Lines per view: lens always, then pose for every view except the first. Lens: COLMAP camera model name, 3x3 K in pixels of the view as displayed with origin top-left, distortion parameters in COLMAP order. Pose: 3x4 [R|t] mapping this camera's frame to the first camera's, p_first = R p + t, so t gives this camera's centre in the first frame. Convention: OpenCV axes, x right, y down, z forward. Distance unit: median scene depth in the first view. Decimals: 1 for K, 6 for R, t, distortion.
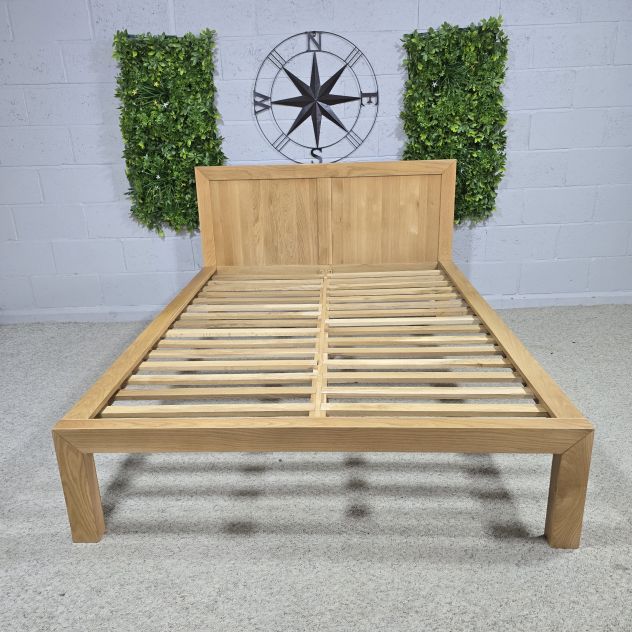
lens RADIAL K [[573.0, 0, 311.5], [0, 573.0, 301.3], [0, 0, 1]] dist [0.105565, -0.131168]
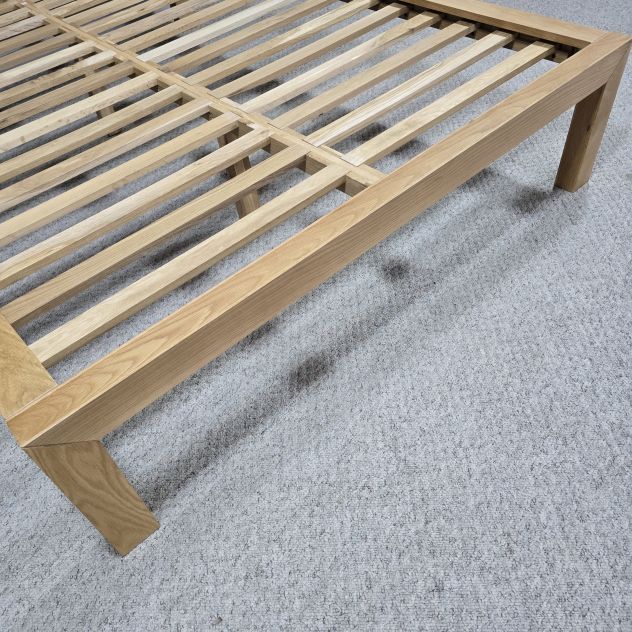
lens RADIAL K [[572.6, 0, 316.0], [0, 572.6, 316.0], [0, 0, 1]] dist [0.068781, -0.089257]
pose [[0.702521, -0.545023, 0.457618, -0.212603], [0.273882, 0.800557, 0.533008, -0.018601], [-0.656851, -0.249116, 0.711680, 0.273794]]
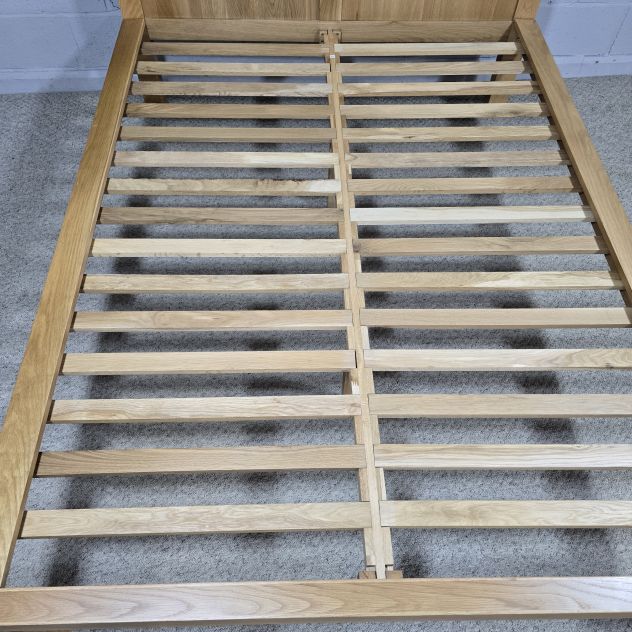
lens RADIAL K [[572.6, 0, 316.0], [0, 572.6, 316.0], [0, 0, 1]] dist [0.068781, -0.089257]
pose [[0.995970, -0.035874, 0.082197, -0.051439], [-0.022486, 0.787355, 0.616089, -0.197520], [-0.086820, -0.615455, 0.783376, 0.341583]]
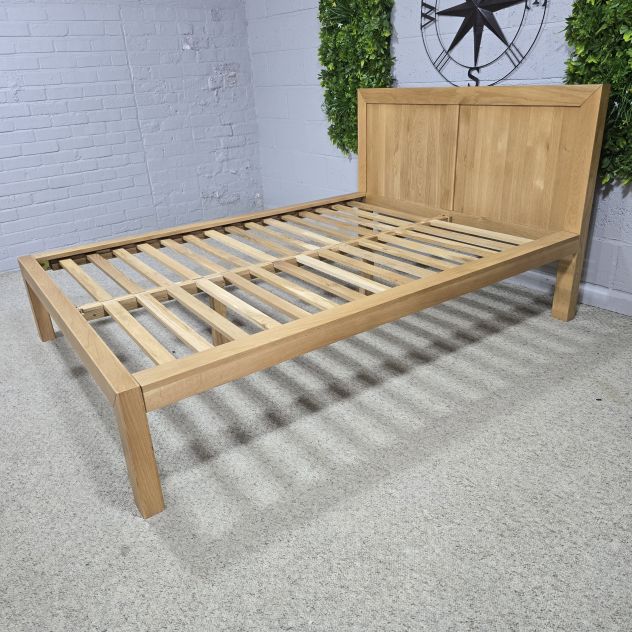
lens RADIAL K [[565.3, 0, 316.0], [0, 565.3, 316.0], [0, 0, 1]] dist [0.015222, -0.009486]
pose [[0.613434, 0.313097, -0.725030, 0.582274], [-0.203970, 0.949719, 0.237552, -0.075946], [0.762952, 0.002162, 0.646452, 0.309444]]
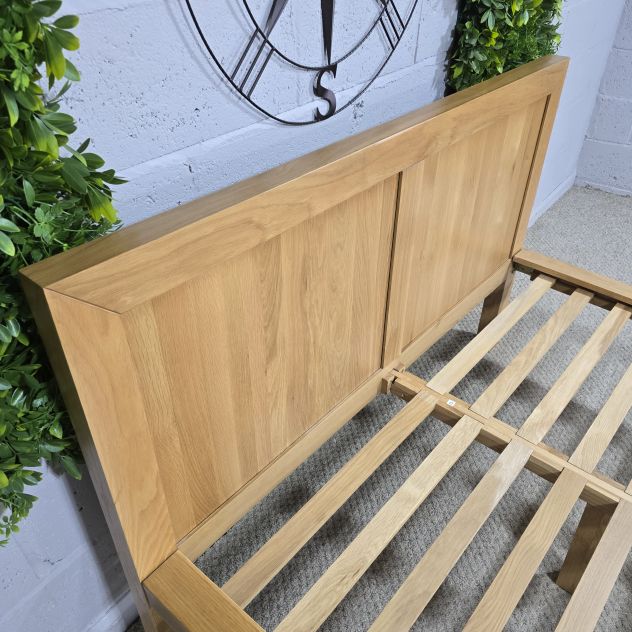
lens RADIAL K [[572.6, 0, 316.0], [0, 572.6, 316.0], [0, 0, 1]] dist [0.068781, -0.089257]
pose [[0.599477, -0.442435, 0.666992, -0.278228], [0.186448, 0.887599, 0.421195, -0.285078], [-0.778373, -0.128138, 0.614586, 0.806118]]
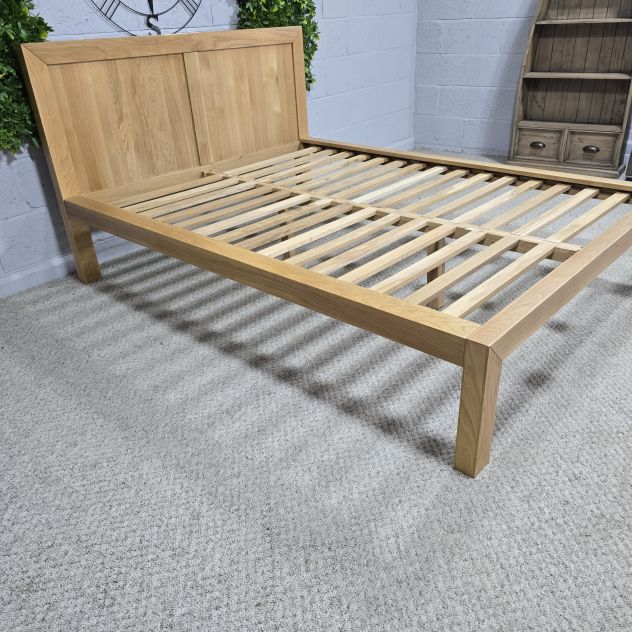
lens RADIAL K [[572.6, 0, 316.0], [0, 572.6, 316.0], [0, 0, 1]] dist [0.068781, -0.089257]
pose [[0.631538, -0.355018, 0.689291, -0.543915], [0.244122, 0.934844, 0.257822, -0.035568], [-0.735910, 0.005446, 0.677057, 0.320312]]
